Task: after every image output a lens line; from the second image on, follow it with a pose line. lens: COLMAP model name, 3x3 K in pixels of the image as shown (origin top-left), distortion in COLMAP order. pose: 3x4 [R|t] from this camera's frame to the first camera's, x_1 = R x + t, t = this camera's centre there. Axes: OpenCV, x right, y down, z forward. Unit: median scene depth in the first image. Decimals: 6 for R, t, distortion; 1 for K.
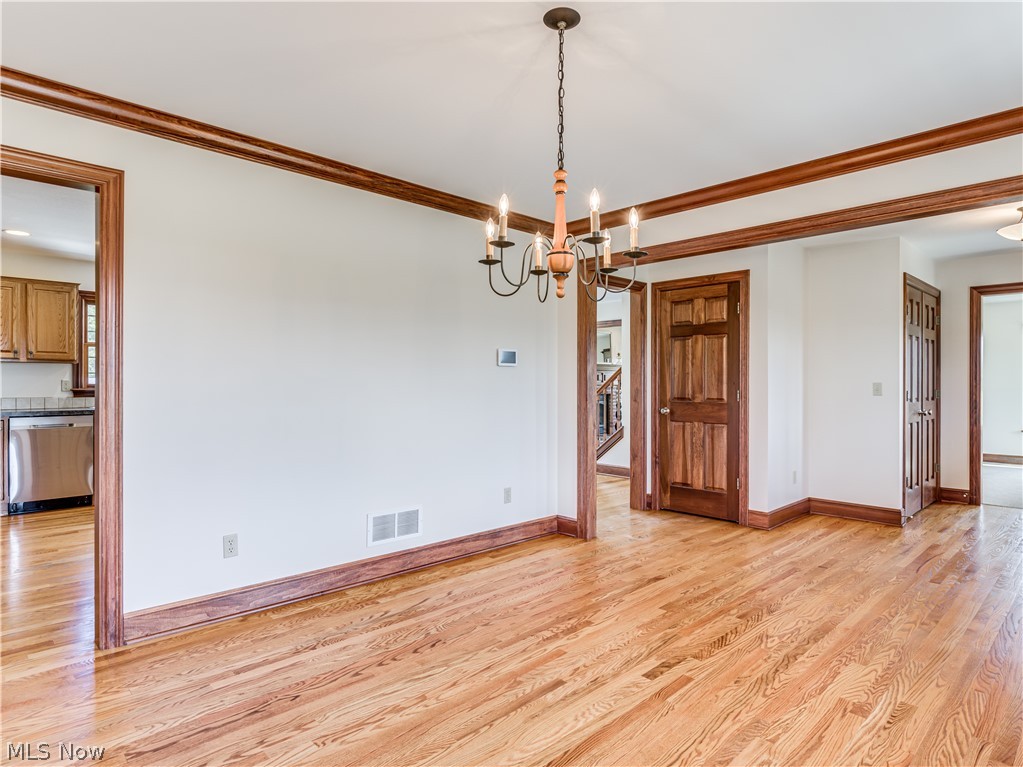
lens RADIAL K [[547.2, 0, 512.2], [0, 547.2, 382.5], [0, 0, 1]] dist [-0.016207, -0.000324]
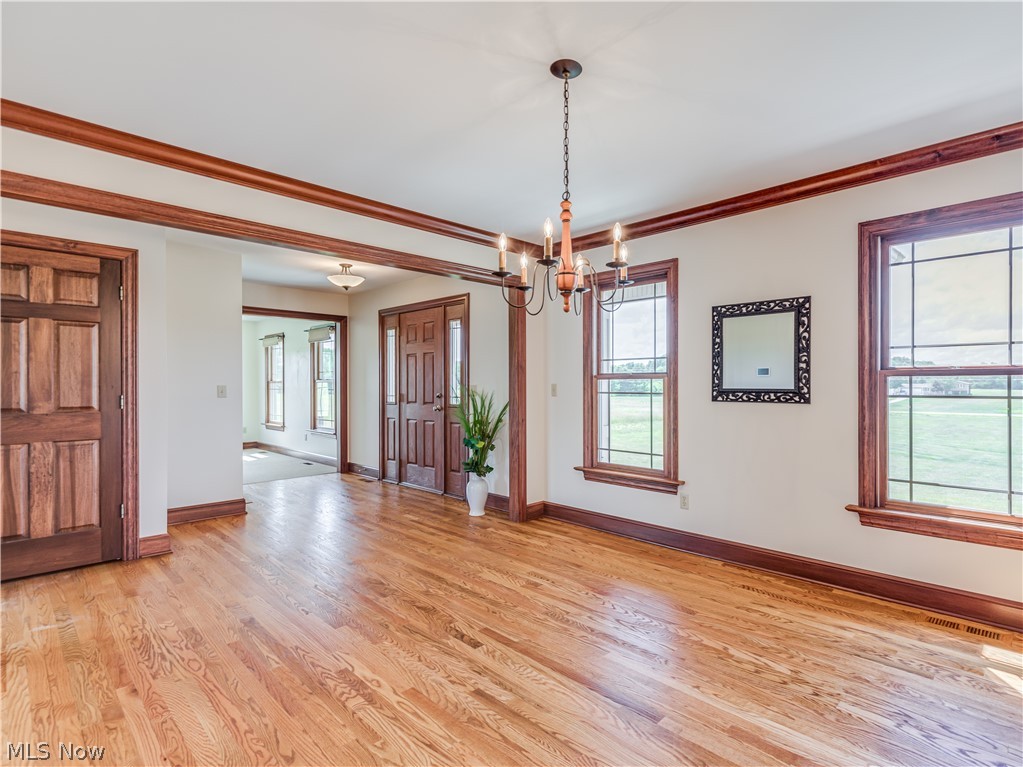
lens RADIAL K [[554.9, 0, 515.2], [0, 554.9, 386.4], [0, 0, 1]] dist [-0.001763, -0.000565]
pose [[-0.010141, -0.008435, 0.999913, -0.688286], [0.003233, 0.999959, 0.008468, -0.006304], [-0.999943, 0.003318, -0.010114, 0.713326]]
